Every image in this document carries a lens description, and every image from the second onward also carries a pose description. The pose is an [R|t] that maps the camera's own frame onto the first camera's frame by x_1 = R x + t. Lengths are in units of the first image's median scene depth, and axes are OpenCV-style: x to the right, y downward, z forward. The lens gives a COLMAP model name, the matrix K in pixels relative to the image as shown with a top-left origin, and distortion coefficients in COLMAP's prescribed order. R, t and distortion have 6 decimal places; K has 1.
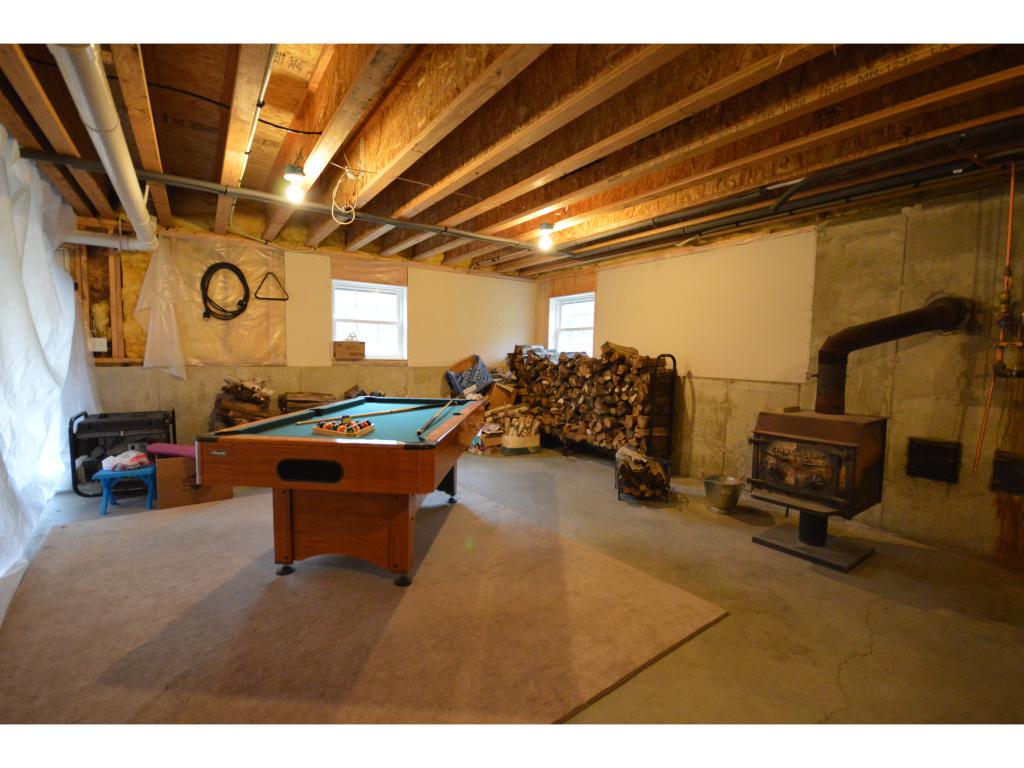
lens RADIAL K [[456.2, 0, 511.9], [0, 456.2, 384.9], [0, 0, 1]] dist [0.000331, -0.003529]
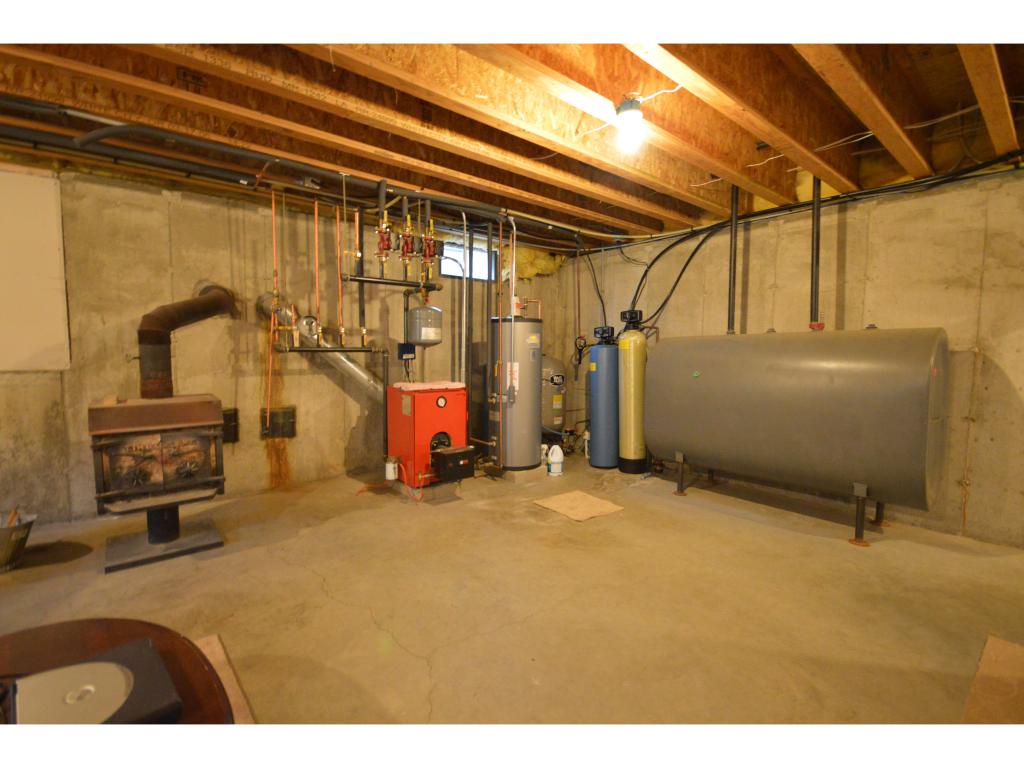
lens RADIAL K [[456.2, 0, 511.0], [0, 456.2, 385.1], [0, 0, 1]] dist [0.000331, -0.003529]
pose [[-0.071044, -0.100623, 0.992385, -0.276683], [0.059725, 0.992685, 0.104929, -0.018258], [-0.995683, 0.066725, -0.064515, 0.351199]]
